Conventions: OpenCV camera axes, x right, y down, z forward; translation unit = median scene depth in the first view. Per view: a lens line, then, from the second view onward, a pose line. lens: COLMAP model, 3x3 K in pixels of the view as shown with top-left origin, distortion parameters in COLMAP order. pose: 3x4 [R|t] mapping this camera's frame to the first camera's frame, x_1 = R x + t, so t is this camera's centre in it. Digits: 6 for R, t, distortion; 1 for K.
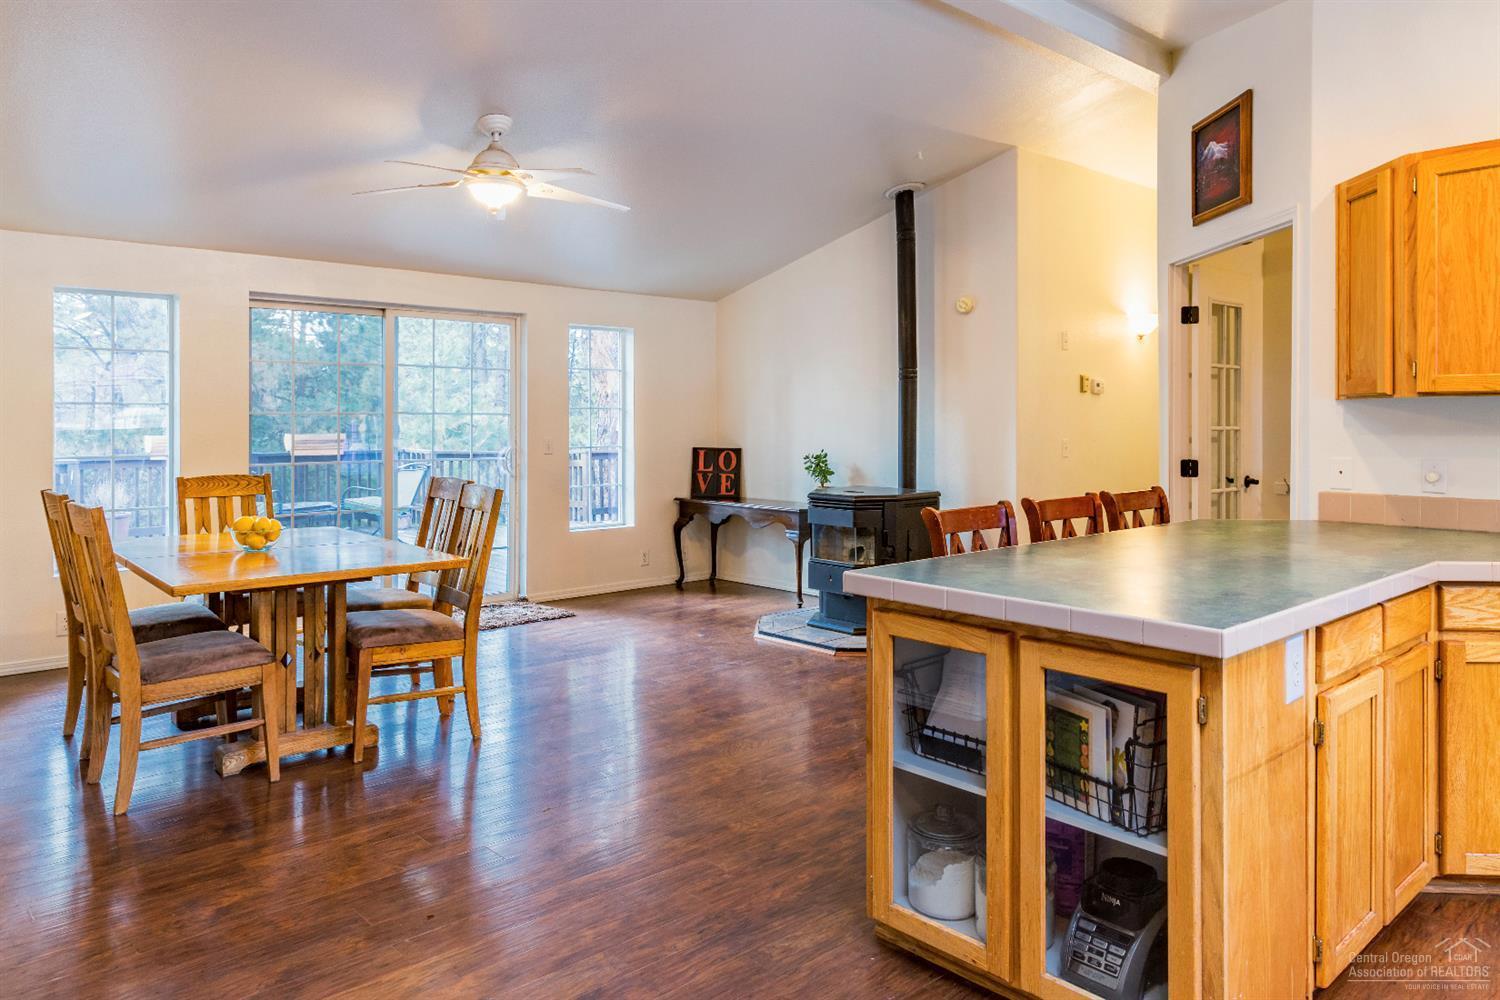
lens RADIAL K [[1023.0, 0, 748.8], [0, 1023.0, 421.5], [0, 0, 1]] dist [0.005241, 0.000302]
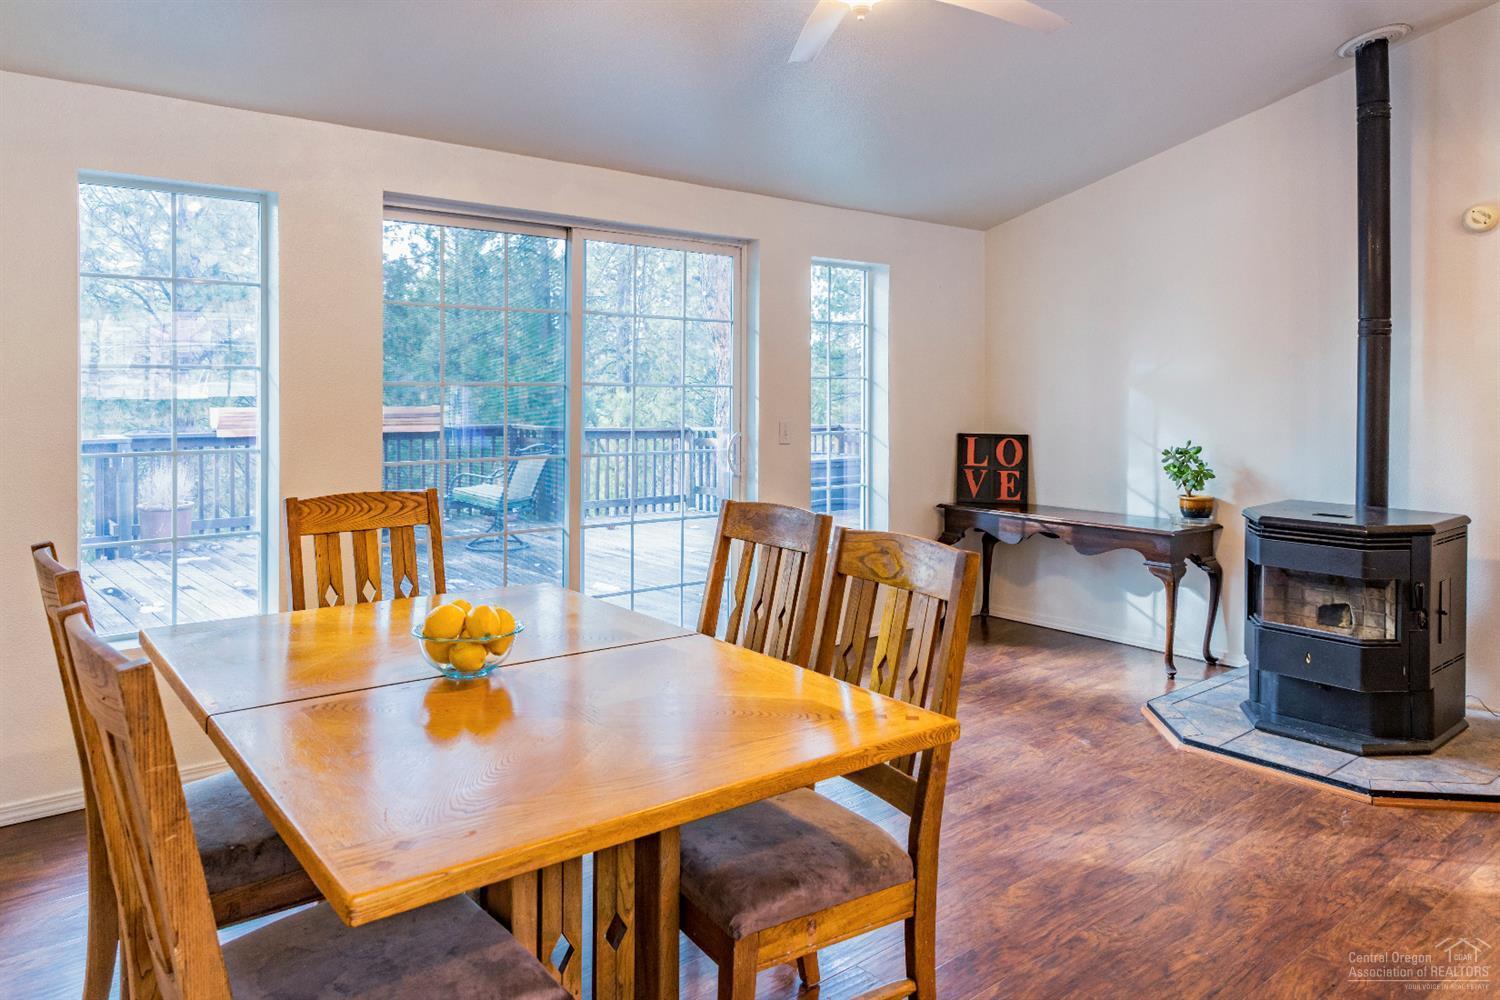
lens RADIAL K [[1039.3, 0, 749.7], [0, 1039.3, 409.2], [0, 0, 1]] dist [0.007677, 0.005072]
pose [[0.998758, 0.007022, -0.049326, -0.167138], [-0.006102, 0.999805, 0.018779, -0.004323], [0.049449, -0.018455, 0.998606, 0.267765]]
